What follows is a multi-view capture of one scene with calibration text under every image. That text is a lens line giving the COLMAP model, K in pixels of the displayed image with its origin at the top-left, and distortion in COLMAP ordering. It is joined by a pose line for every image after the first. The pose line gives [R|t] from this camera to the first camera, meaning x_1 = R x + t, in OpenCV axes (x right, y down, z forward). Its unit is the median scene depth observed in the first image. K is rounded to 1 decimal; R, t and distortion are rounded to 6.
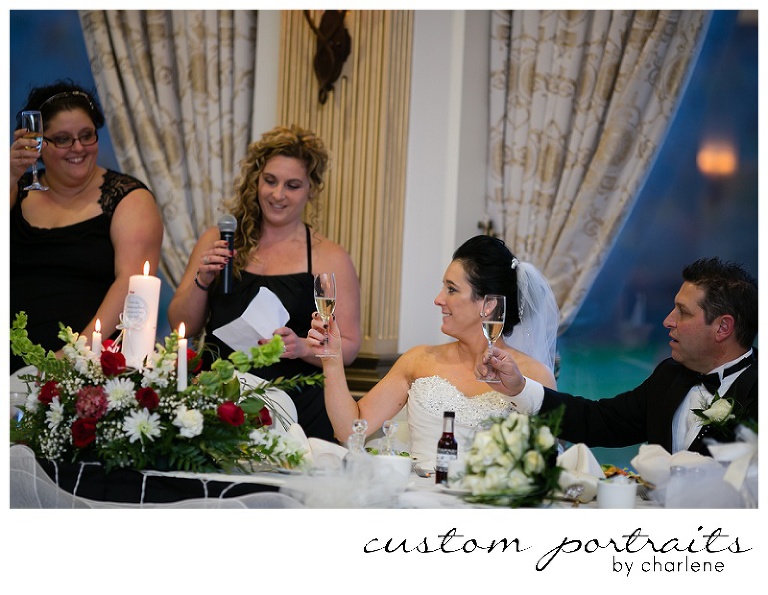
lens RADIAL K [[2865.7, 0, 384.0], [0, 2865.7, 297.5], [0, 0, 1]] dist [0.183097, 2.075038]
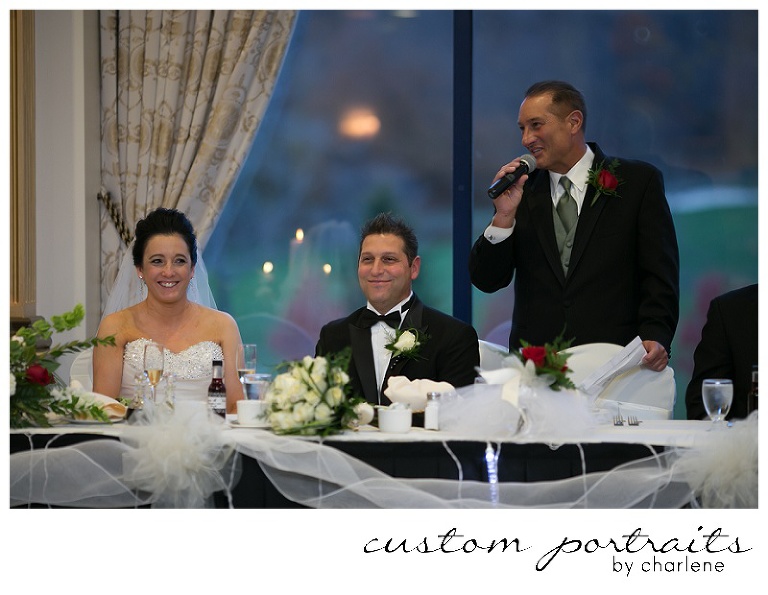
lens RADIAL K [[2865.7, 0, 384.0], [0, 2865.7, 297.5], [0, 0, 1]] dist [0.183097, 2.075038]
pose [[0.947970, -0.058107, 0.313012, -0.220057], [0.051996, 0.998259, 0.027845, -0.011709], [-0.314085, -0.010121, 0.949341, -0.100728]]
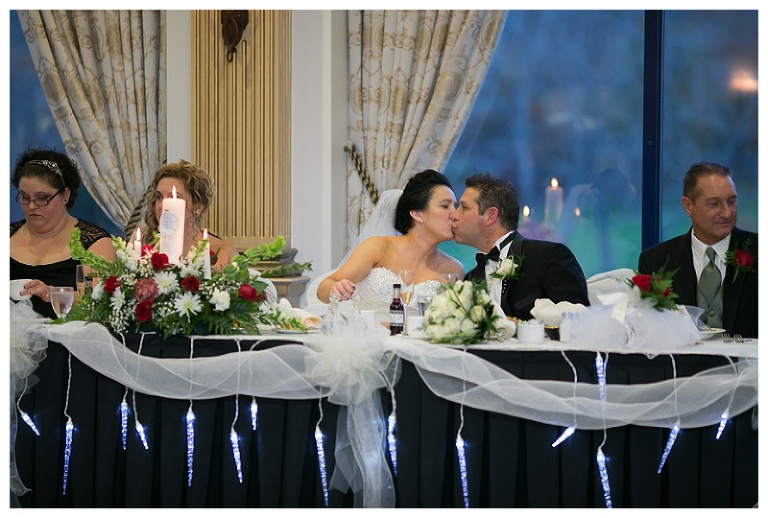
lens RADIAL K [[2924.1, 0, 384.0], [0, 2924.1, 259.0], [0, 0, 1]] dist [0.168878, 0.228719]
pose [[0.986204, -0.047662, 0.158523, -0.170200], [0.044382, 0.998722, 0.024173, -0.006435], [-0.159473, -0.016804, 0.987059, -0.345728]]
